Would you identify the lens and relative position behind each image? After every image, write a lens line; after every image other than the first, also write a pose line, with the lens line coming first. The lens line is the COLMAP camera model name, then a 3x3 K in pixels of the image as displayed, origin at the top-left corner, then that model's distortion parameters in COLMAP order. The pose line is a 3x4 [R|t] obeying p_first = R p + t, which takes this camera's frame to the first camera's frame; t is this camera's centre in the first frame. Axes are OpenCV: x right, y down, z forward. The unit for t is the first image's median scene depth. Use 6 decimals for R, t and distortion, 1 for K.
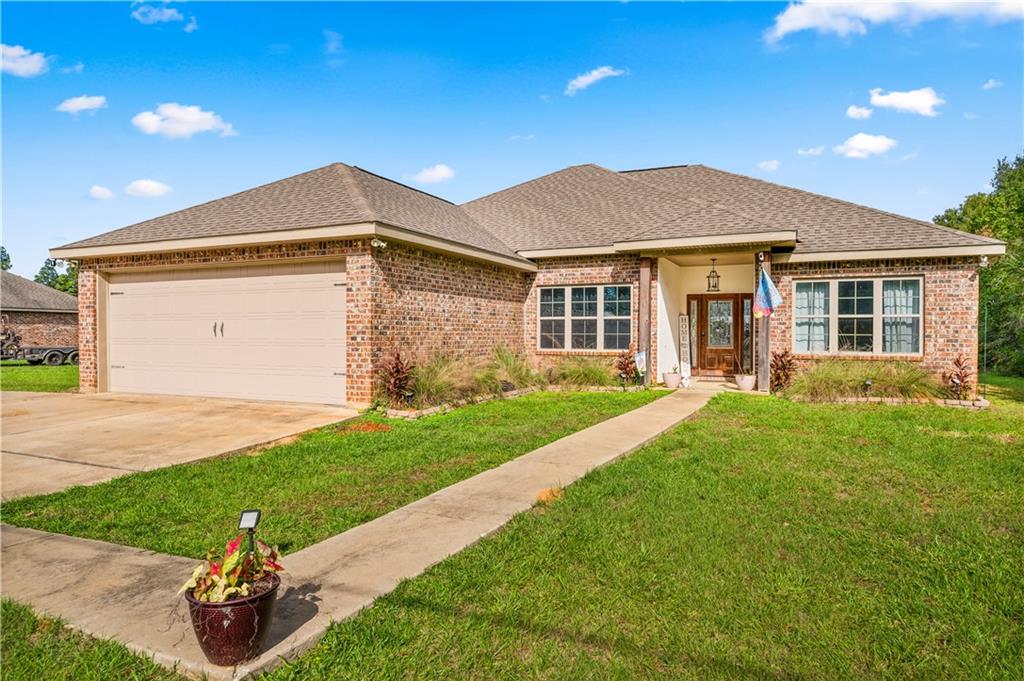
lens RADIAL K [[654.2, 0, 512.0], [0, 654.2, 340.5], [0, 0, 1]] dist [-0.003234, -0.000601]
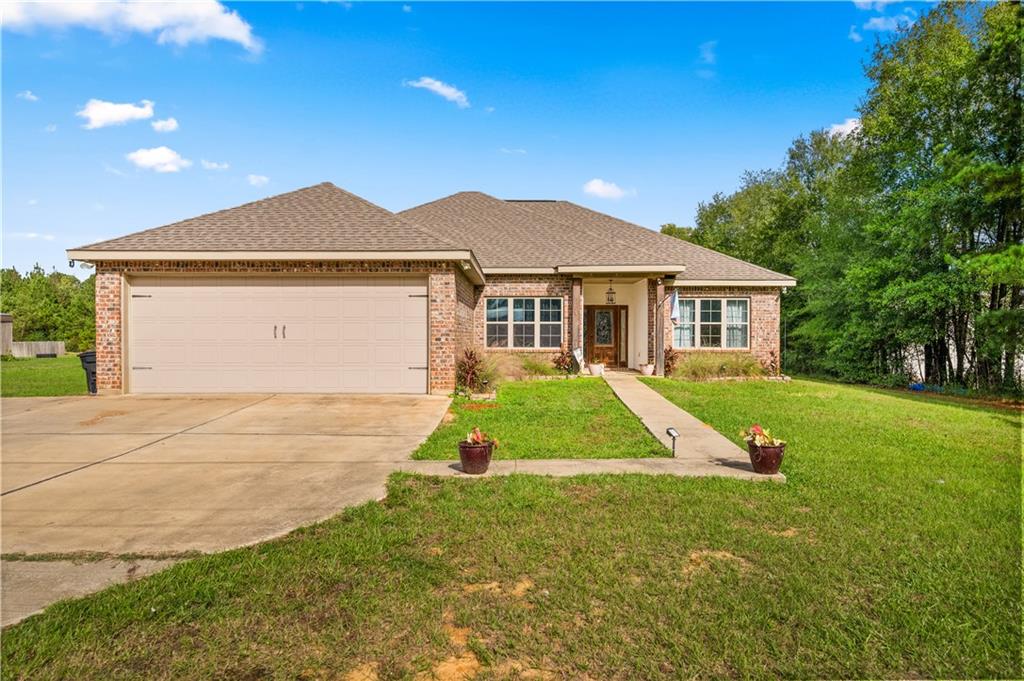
lens RADIAL K [[654.2, 0, 512.0], [0, 654.2, 340.5], [0, 0, 1]] dist [-0.003234, -0.000601]
pose [[0.910837, -0.004134, 0.412746, -0.499525], [0.004690, 0.999989, -0.000335, 0.000165], [-0.412740, 0.002241, 0.910846, -0.169635]]
